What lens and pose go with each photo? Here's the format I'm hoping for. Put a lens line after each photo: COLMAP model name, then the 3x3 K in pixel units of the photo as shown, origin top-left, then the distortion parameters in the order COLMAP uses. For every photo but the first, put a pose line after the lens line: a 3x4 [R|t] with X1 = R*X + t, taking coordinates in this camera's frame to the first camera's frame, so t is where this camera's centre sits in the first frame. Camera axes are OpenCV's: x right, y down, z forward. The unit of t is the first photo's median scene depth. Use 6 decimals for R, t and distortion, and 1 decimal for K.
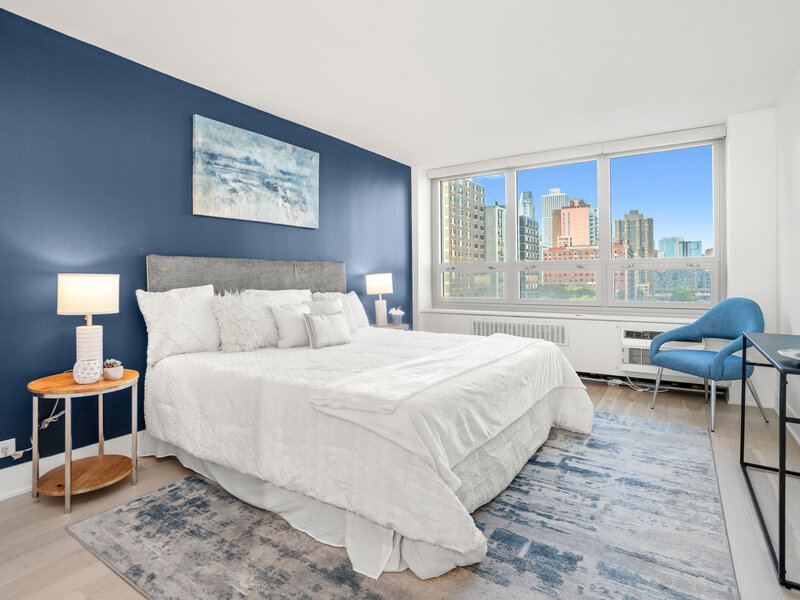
lens RADIAL K [[433.9, 0, 400.0], [0, 433.9, 300.0], [0, 0, 1]] dist [-0.000483, -0.000245]
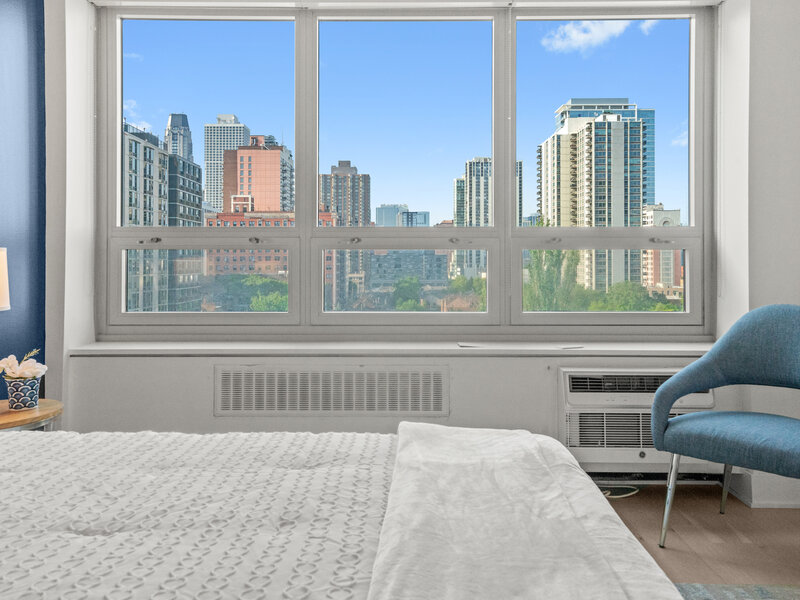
lens RADIAL K [[742.6, 0, 400.0], [0, 742.6, 300.0], [0, 0, 1]] dist [-0.008813, -0.006753]
pose [[0.838273, -0.022710, 0.544777, -0.112509], [0.023687, 0.999706, 0.005227, -0.030285], [-0.544736, 0.008522, 0.838565, 0.540669]]
